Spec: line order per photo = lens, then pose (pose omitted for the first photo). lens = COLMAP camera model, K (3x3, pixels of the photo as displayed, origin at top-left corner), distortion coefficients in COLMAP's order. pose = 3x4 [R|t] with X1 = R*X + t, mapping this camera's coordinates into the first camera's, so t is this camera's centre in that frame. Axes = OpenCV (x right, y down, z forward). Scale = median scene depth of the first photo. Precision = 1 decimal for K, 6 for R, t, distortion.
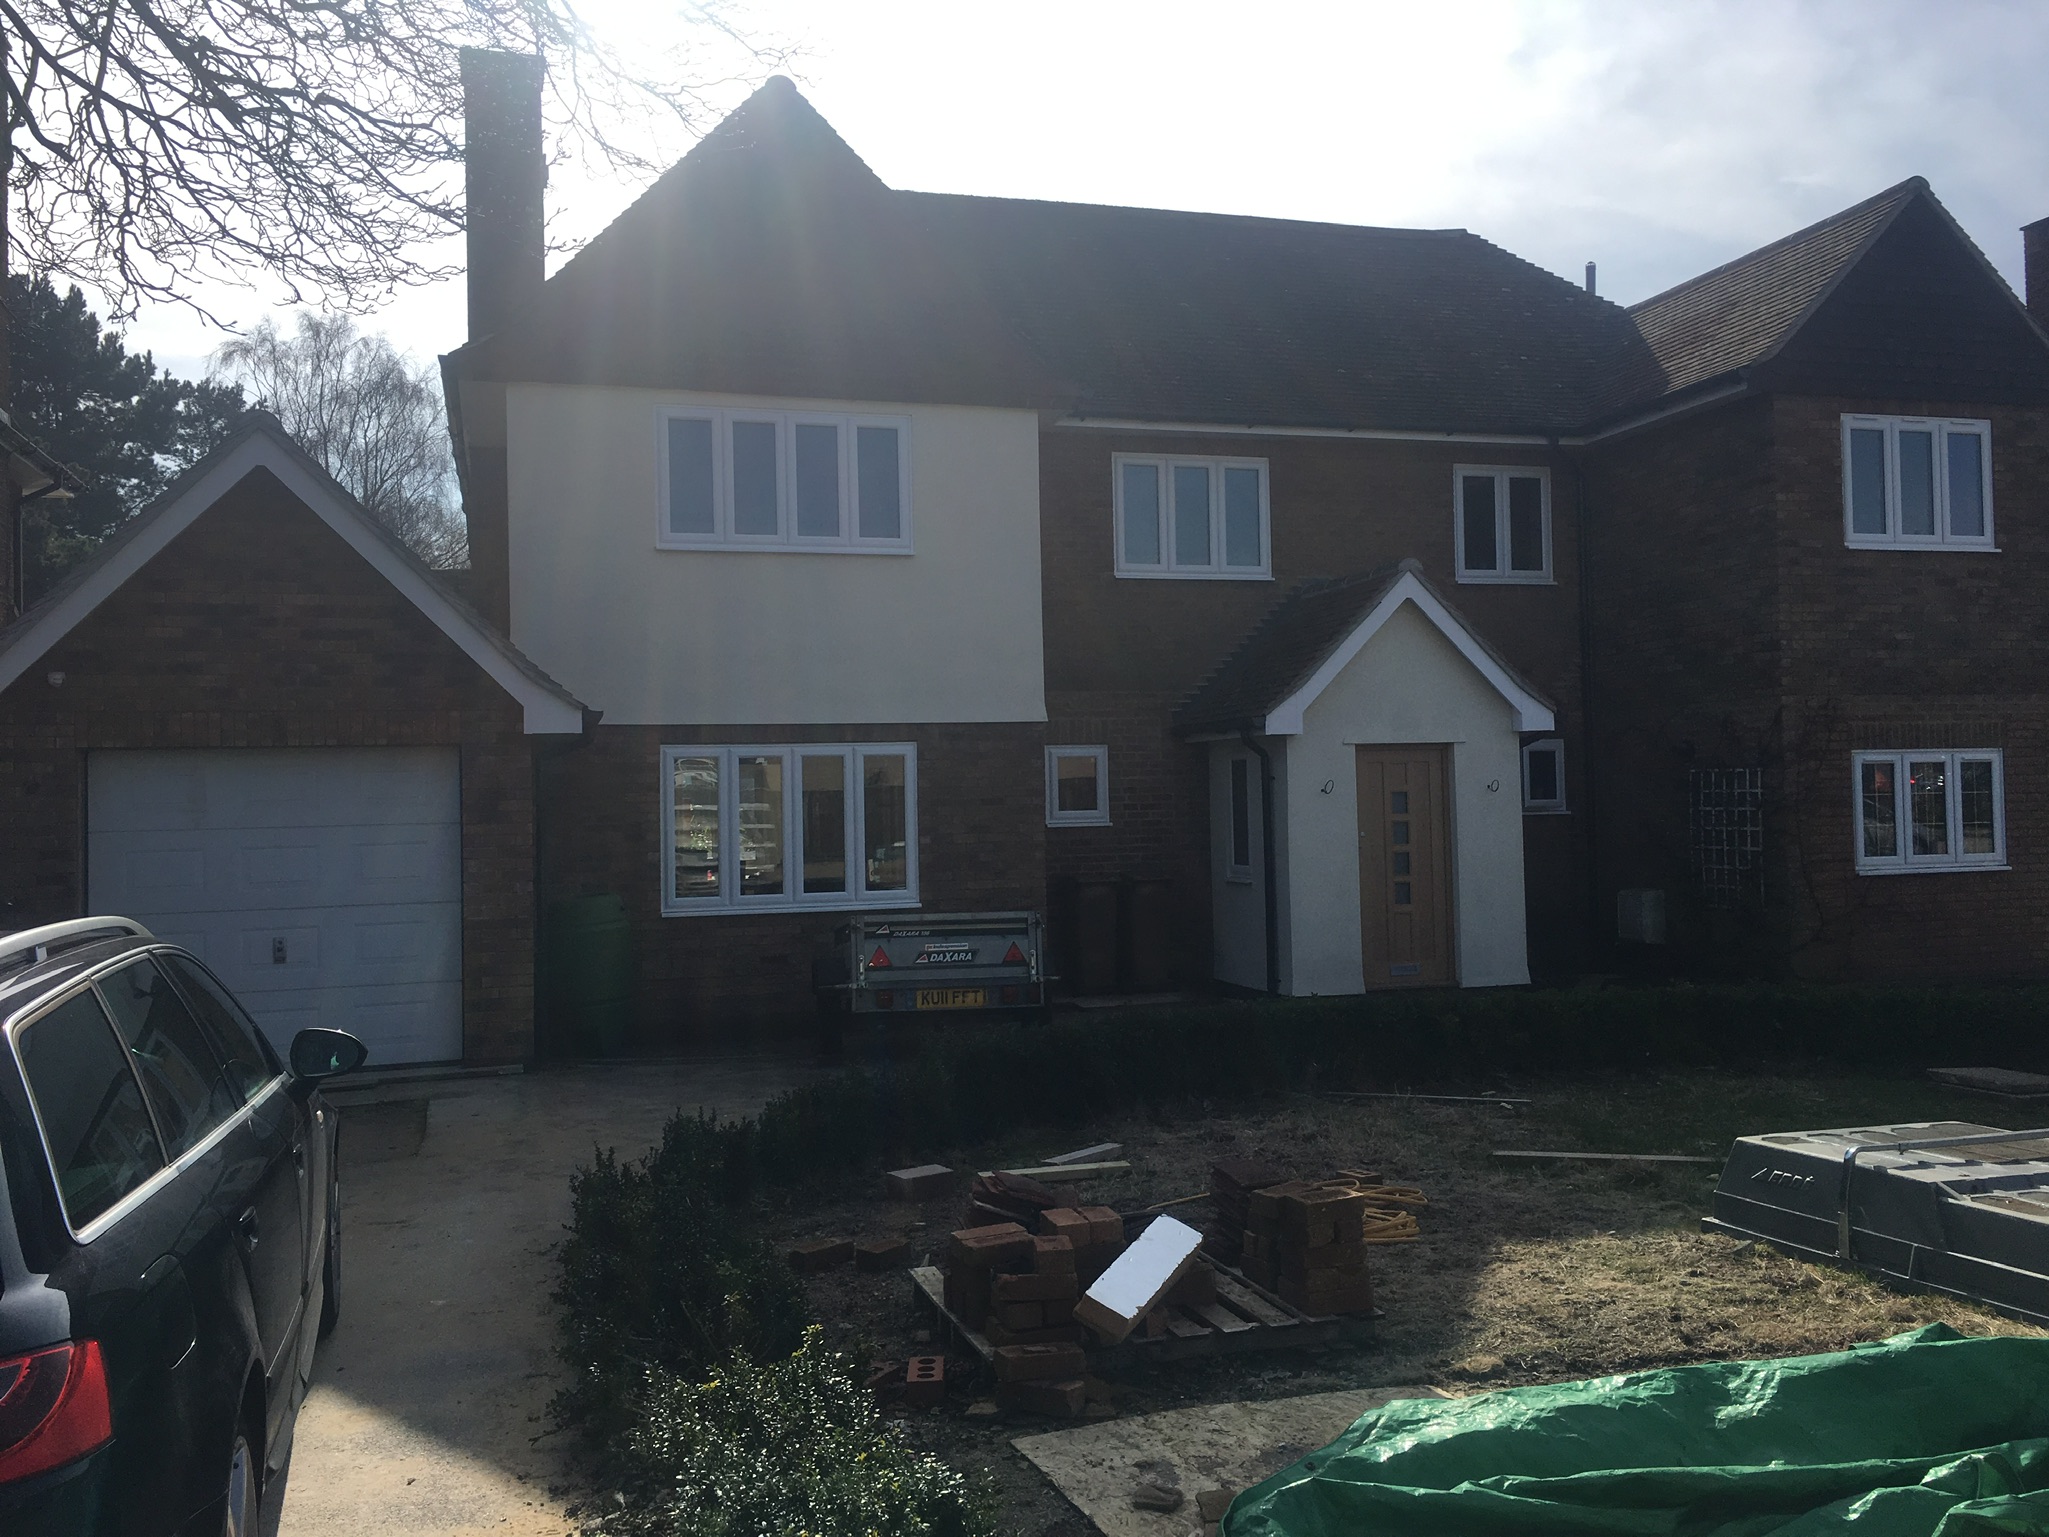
lens RADIAL K [[1733.9, 0, 1025.7], [0, 1733.9, 759.3], [0, 0, 1]] dist [0.082844, -0.111090]
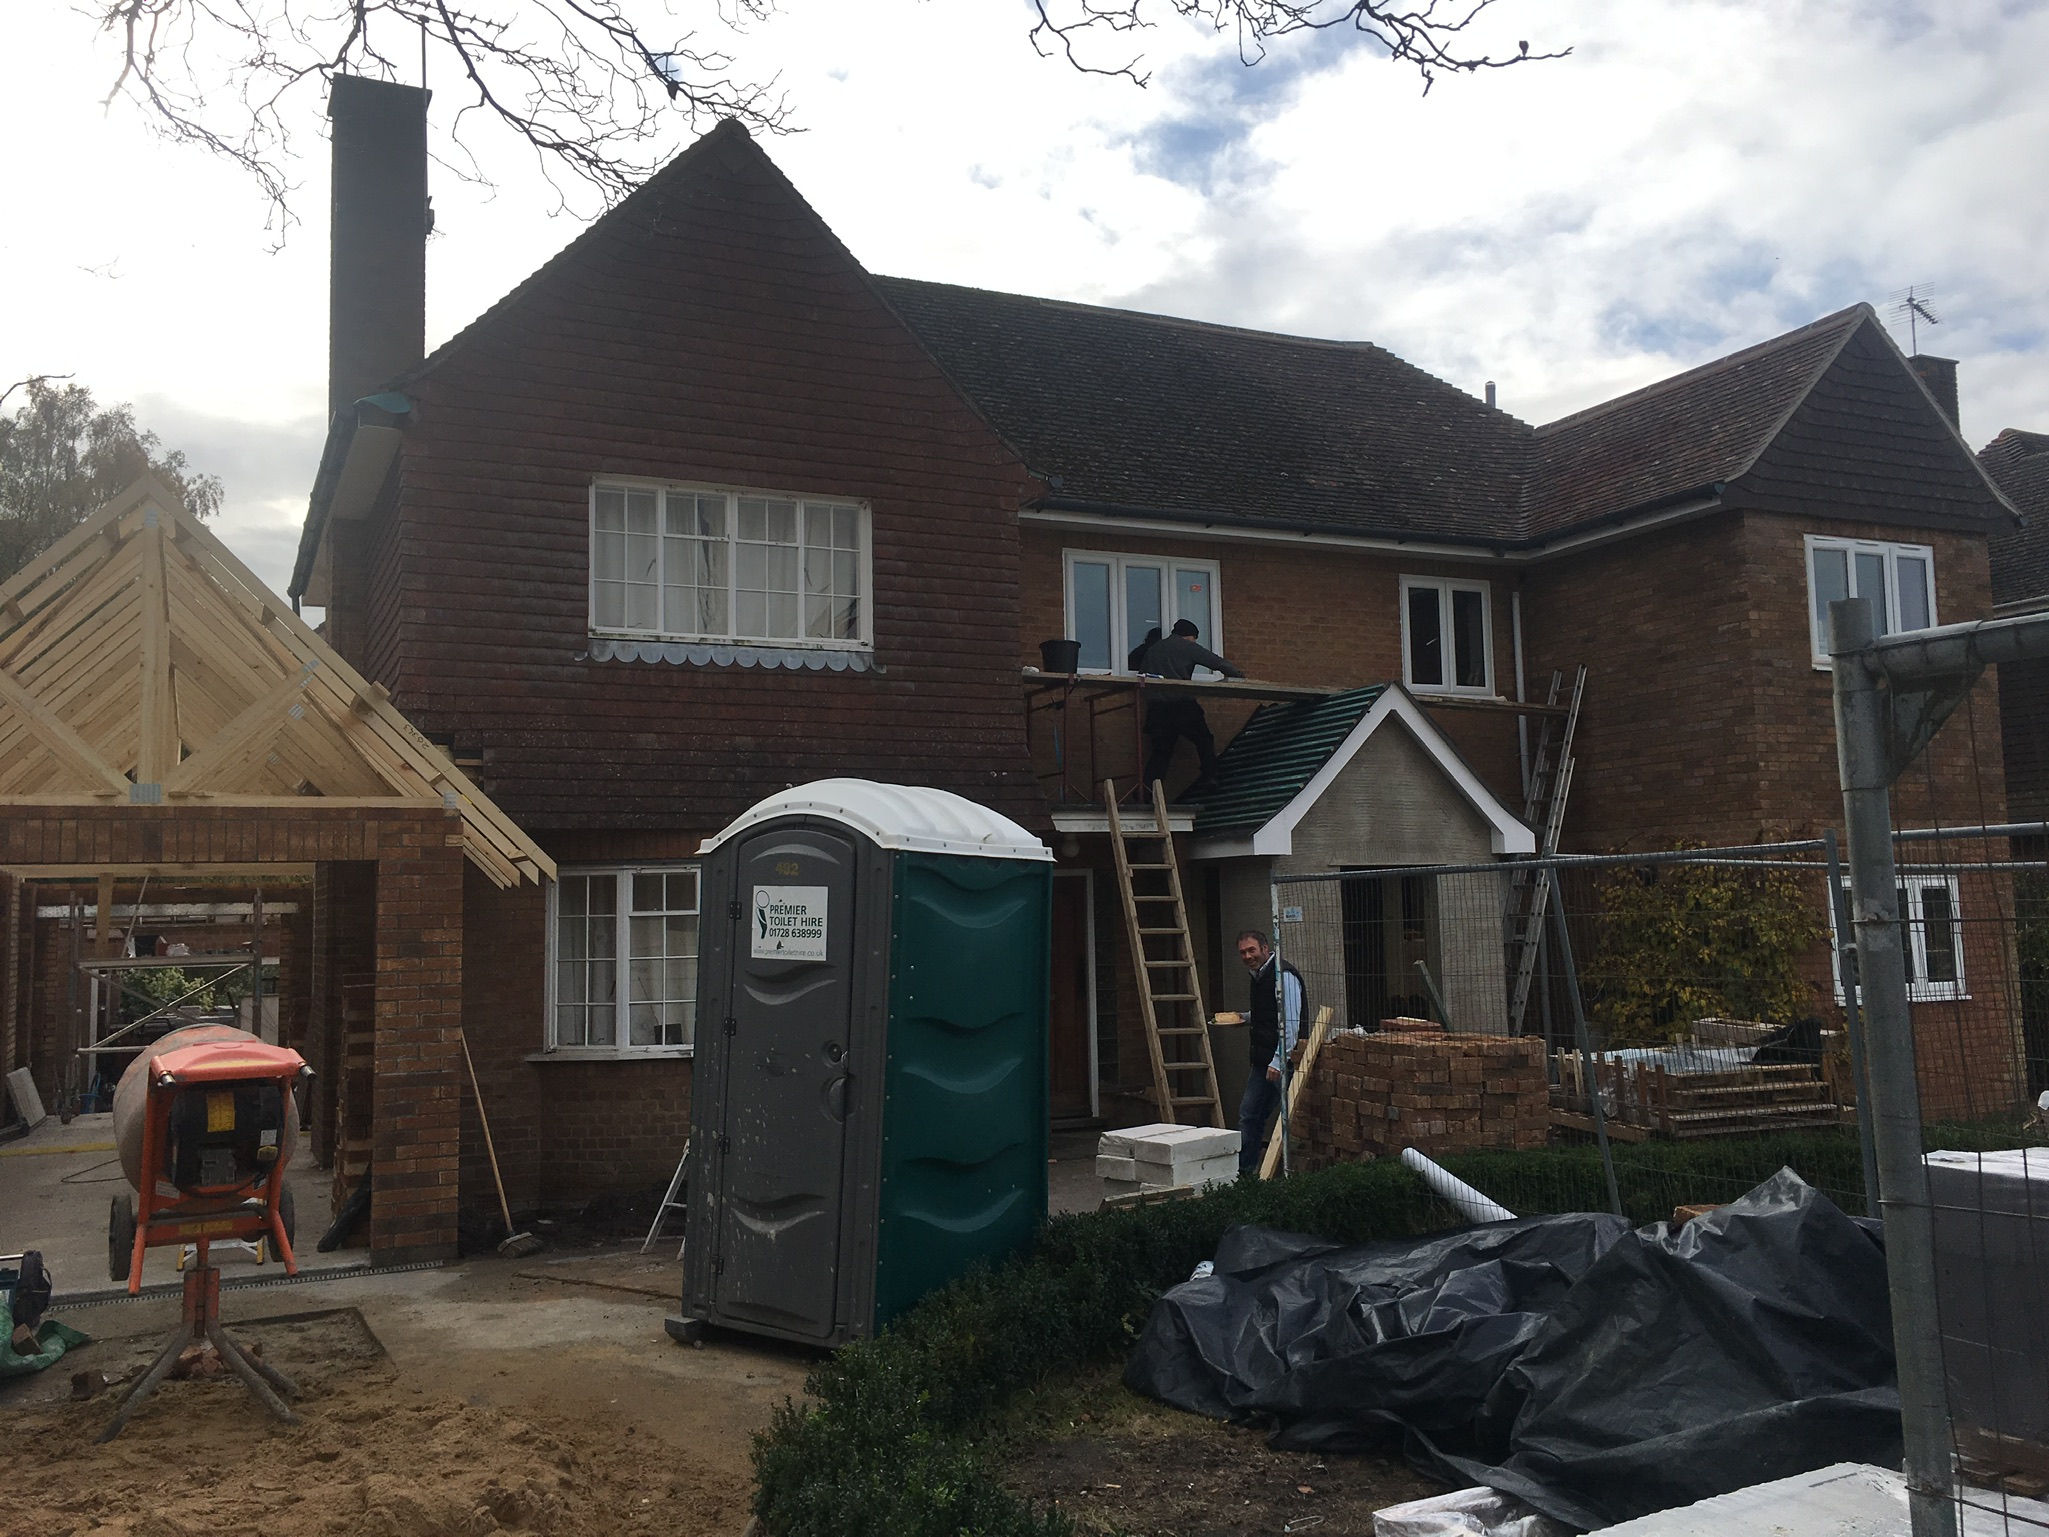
lens RADIAL K [[1733.9, 0, 1023.0], [0, 1733.9, 751.0], [0, 0, 1]] dist [0.082844, -0.111090]
pose [[0.988626, 0.015178, 0.149627, -0.121790], [-0.004196, 0.997290, -0.073445, -0.000893], [-0.150336, 0.071982, 0.986011, 0.109313]]
